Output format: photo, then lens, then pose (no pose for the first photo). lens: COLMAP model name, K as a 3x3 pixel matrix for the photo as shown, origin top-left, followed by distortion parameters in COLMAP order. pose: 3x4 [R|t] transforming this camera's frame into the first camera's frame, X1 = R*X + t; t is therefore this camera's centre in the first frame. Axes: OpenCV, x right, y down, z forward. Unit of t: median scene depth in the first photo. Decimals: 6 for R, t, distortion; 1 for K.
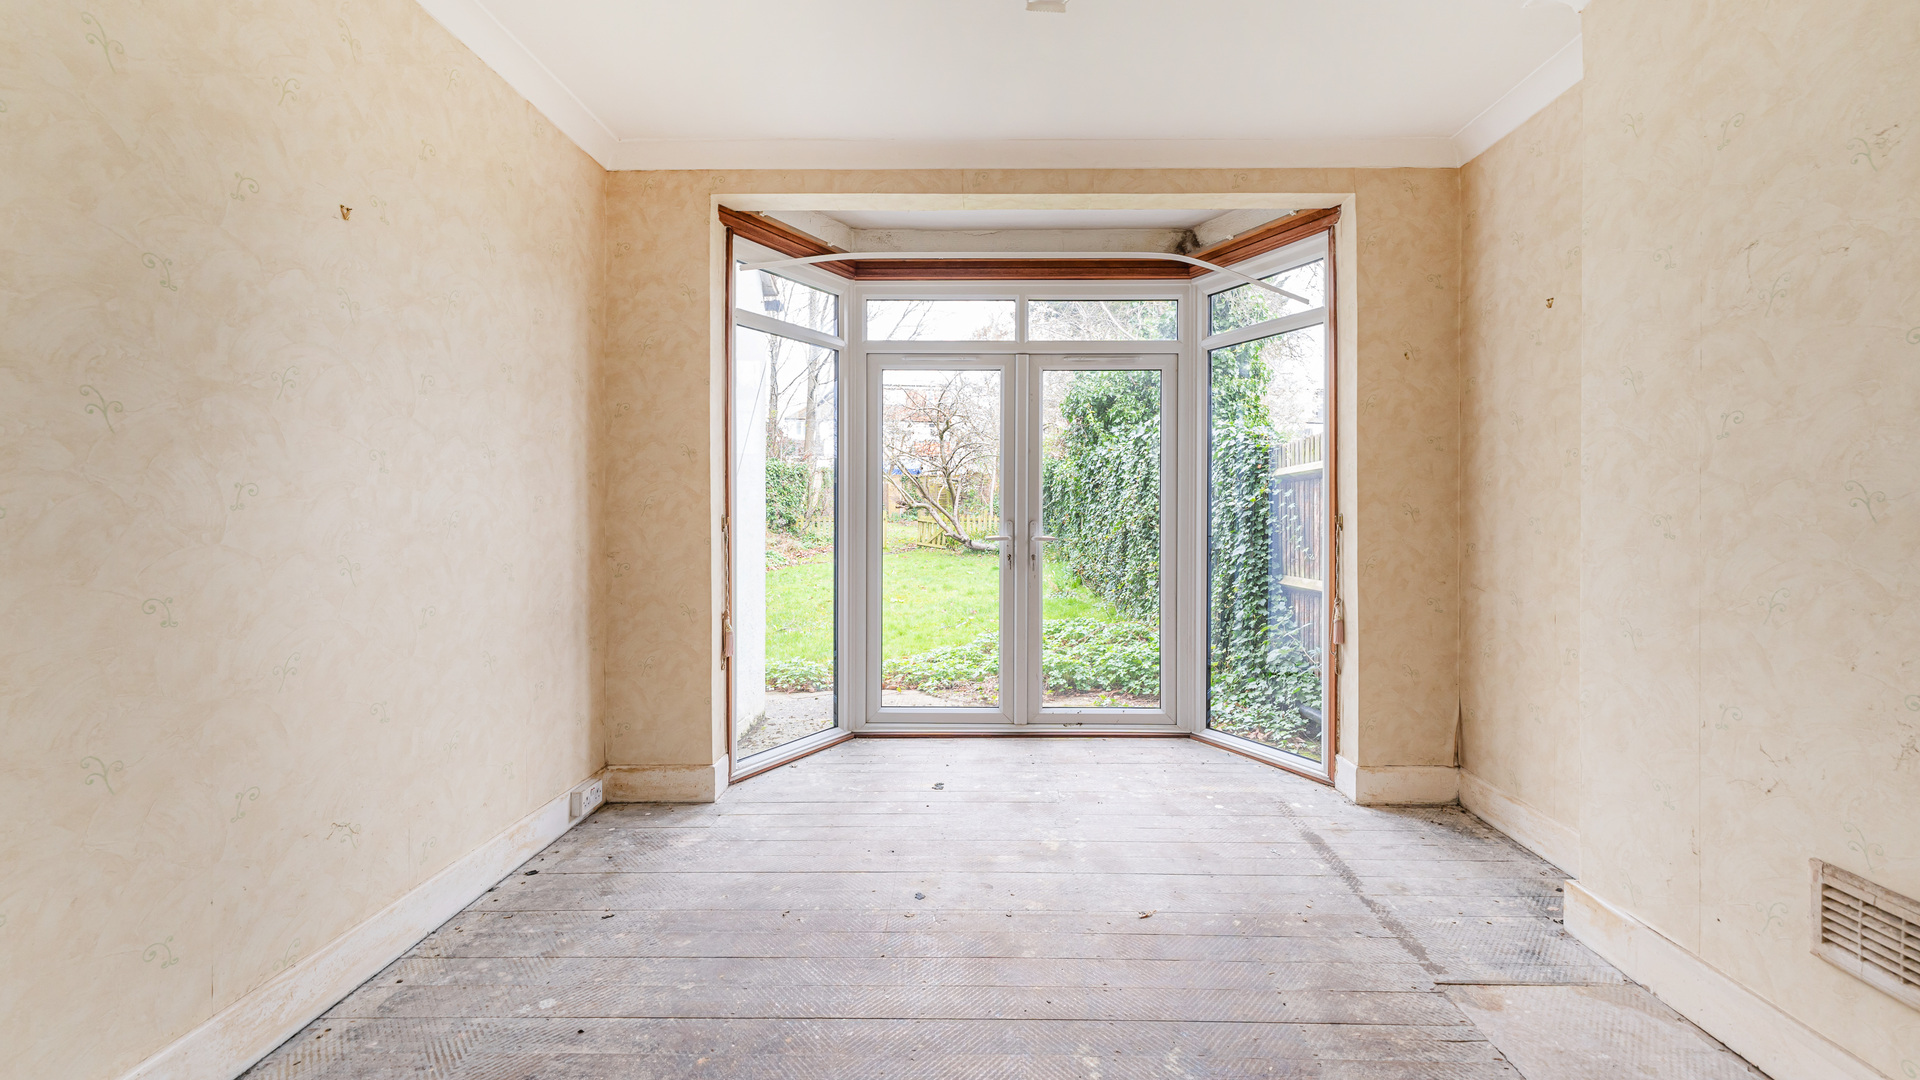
lens RADIAL K [[788.0, 0, 966.8], [0, 788.0, 498.1], [0, 0, 1]] dist [0.001991, -0.000266]
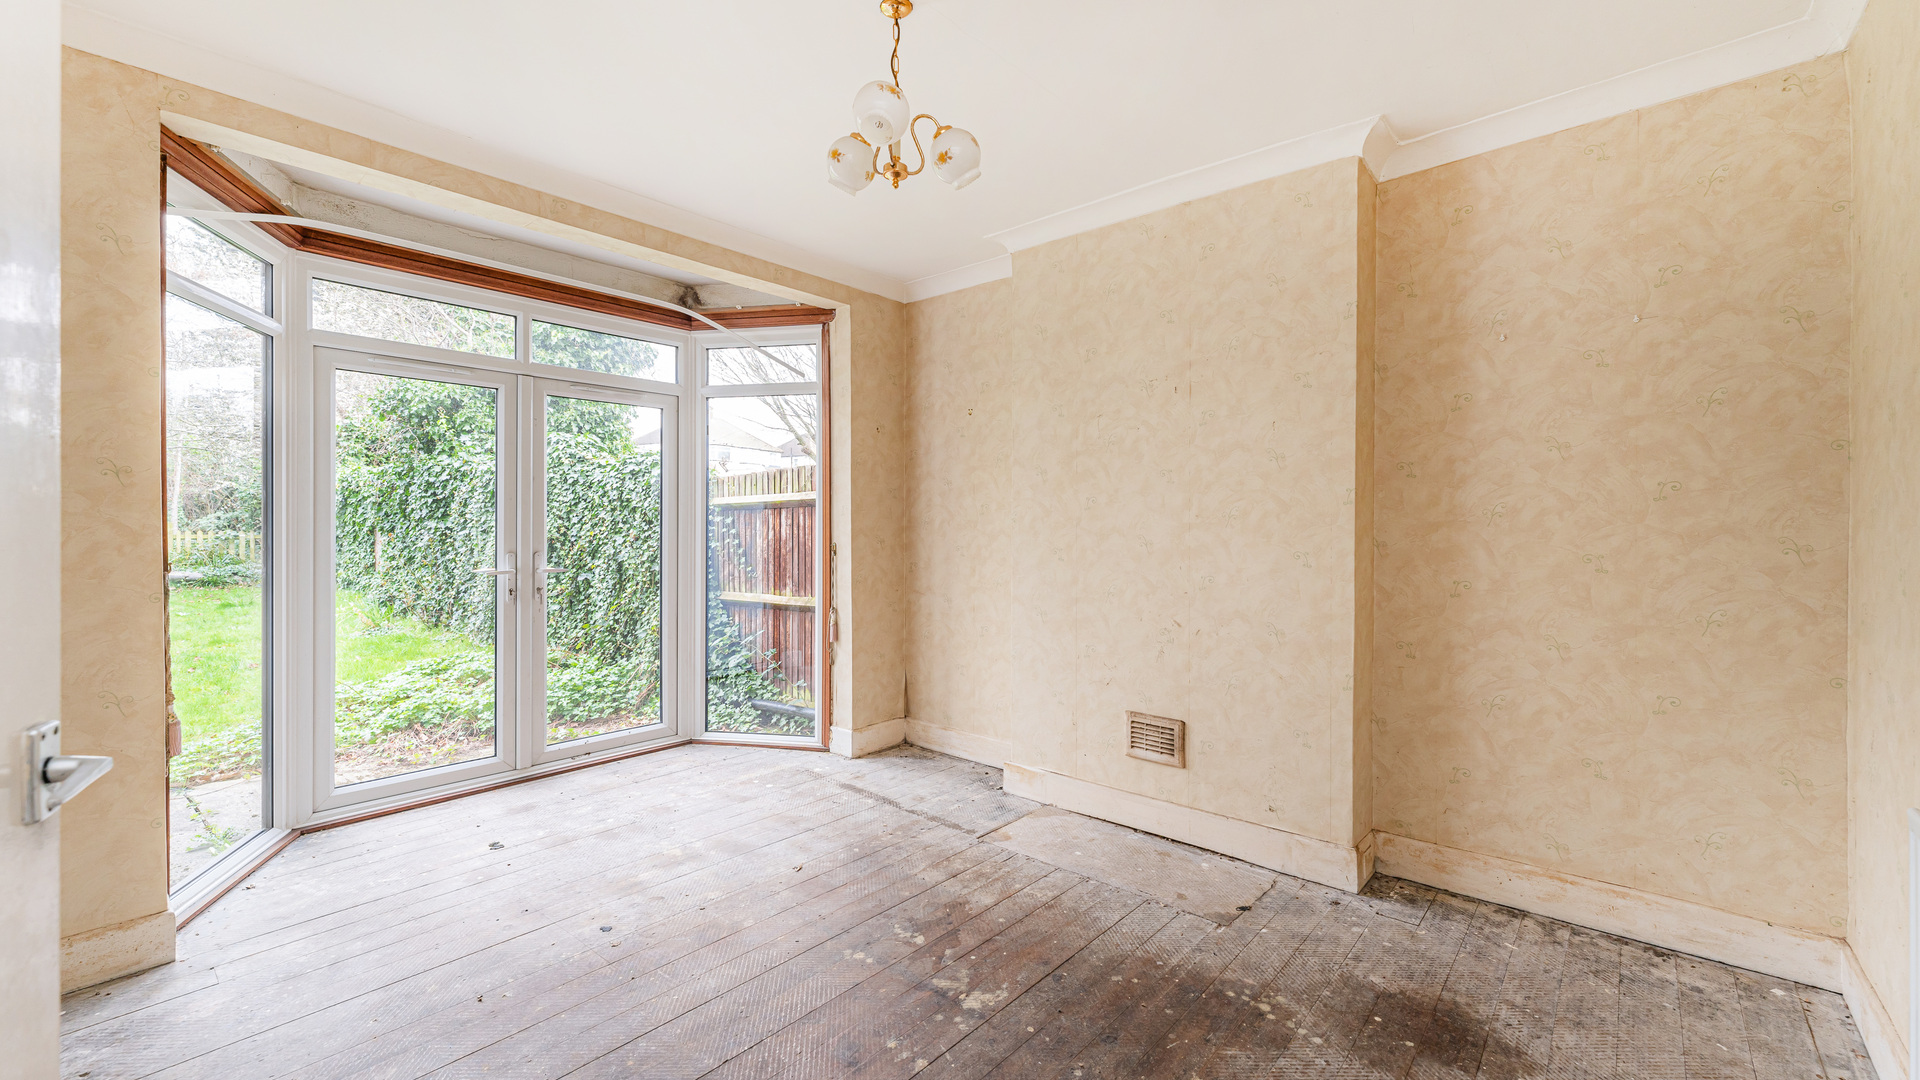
lens RADIAL K [[788.0, 0, 966.8], [0, 788.0, 498.1], [0, 0, 1]] dist [0.001991, -0.000266]
pose [[0.639813, 0.026162, 0.768085, -0.421399], [-0.016637, 0.999658, -0.020191, -0.034085], [-0.768350, 0.000140, 0.640030, -0.017610]]
